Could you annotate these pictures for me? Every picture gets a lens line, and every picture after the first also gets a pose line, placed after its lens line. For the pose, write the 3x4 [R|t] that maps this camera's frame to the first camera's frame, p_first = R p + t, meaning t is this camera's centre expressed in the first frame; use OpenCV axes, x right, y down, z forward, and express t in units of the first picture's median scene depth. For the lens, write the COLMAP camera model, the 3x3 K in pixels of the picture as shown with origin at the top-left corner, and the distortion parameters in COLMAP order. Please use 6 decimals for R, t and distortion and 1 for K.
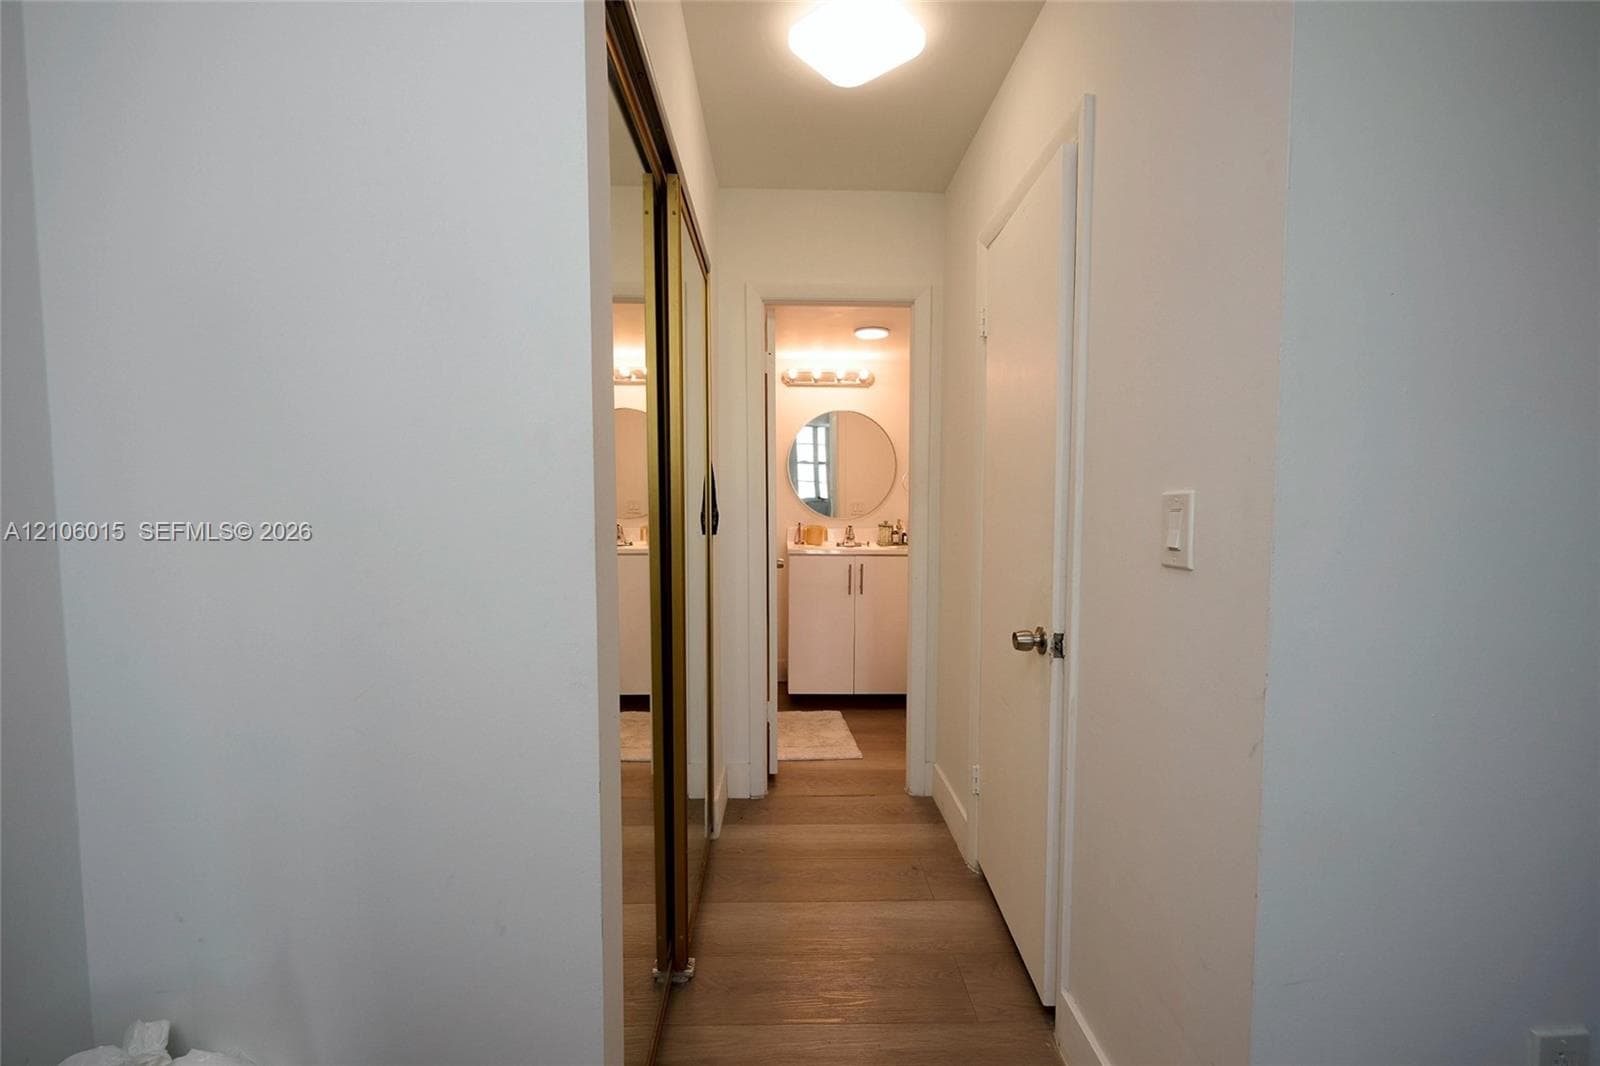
lens RADIAL K [[634.2, 0, 800.0], [0, 634.2, 533.0], [0, 0, 1]] dist [0.000197, 0.000038]
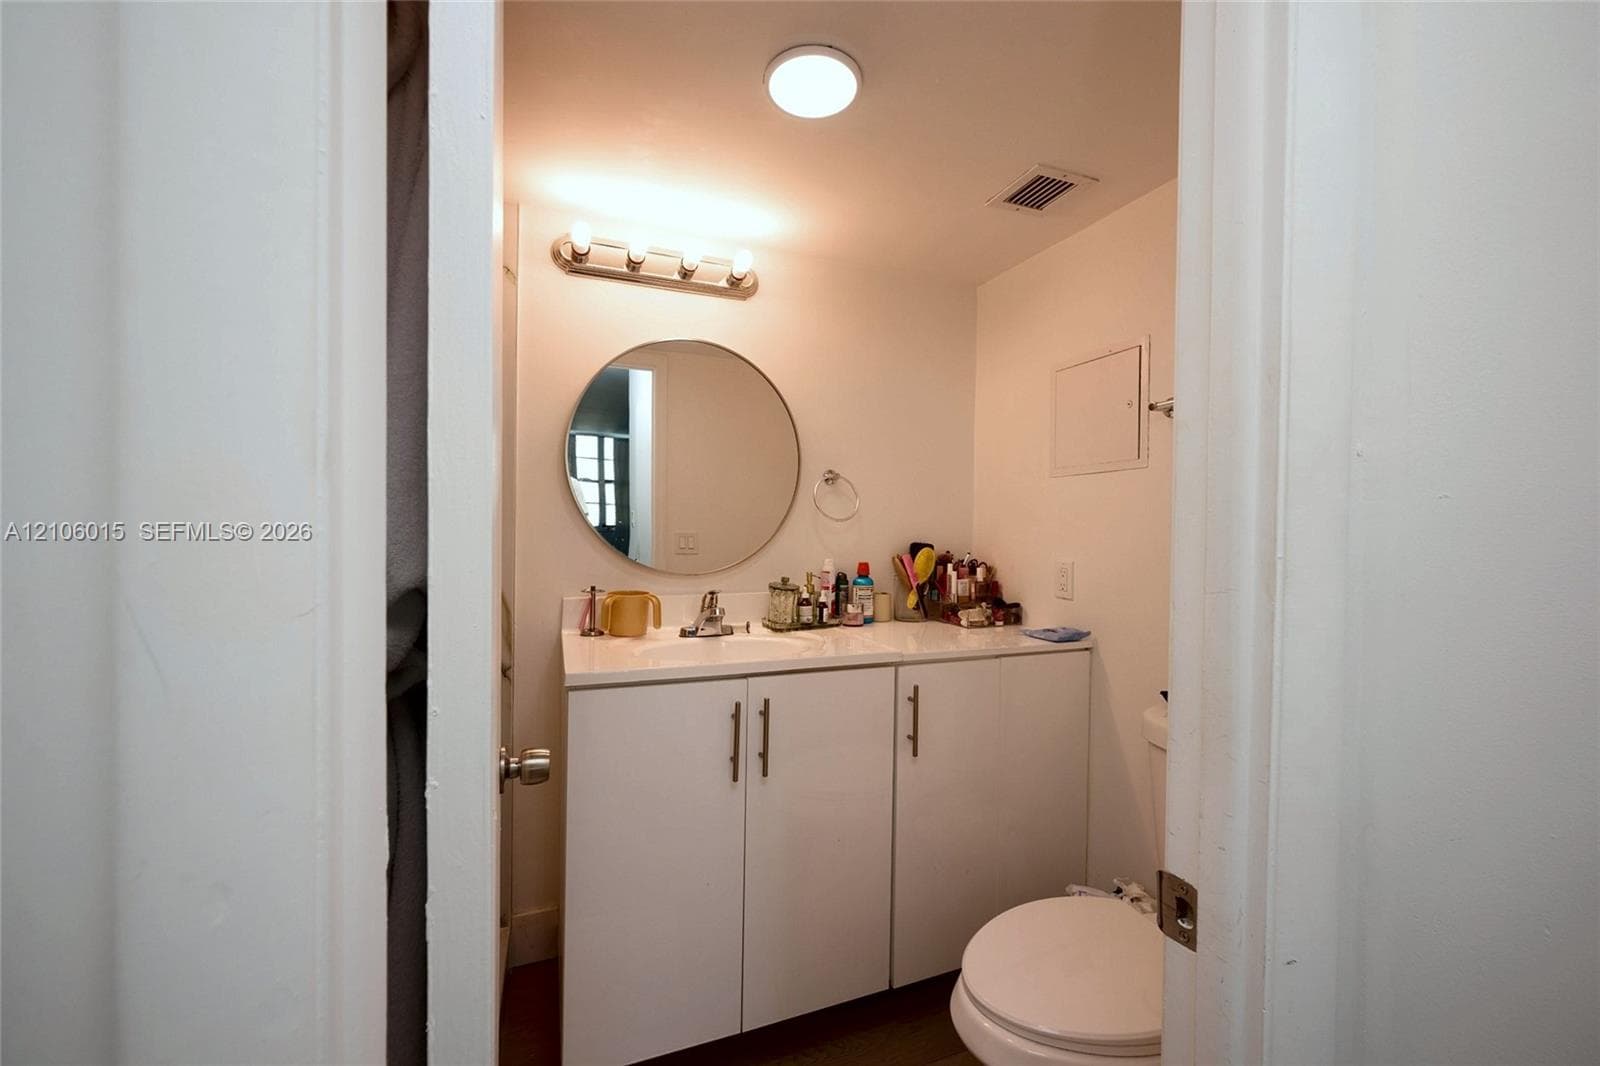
lens RADIAL K [[634.2, 0, 800.0], [0, 634.2, 533.0], [0, 0, 1]] dist [0.000197, 0.000038]
pose [[0.943893, 0.000179, 0.330253, -0.010283], [0.013627, 0.999127, -0.039488, -0.033257], [-0.329971, 0.041773, 0.943066, 0.549436]]
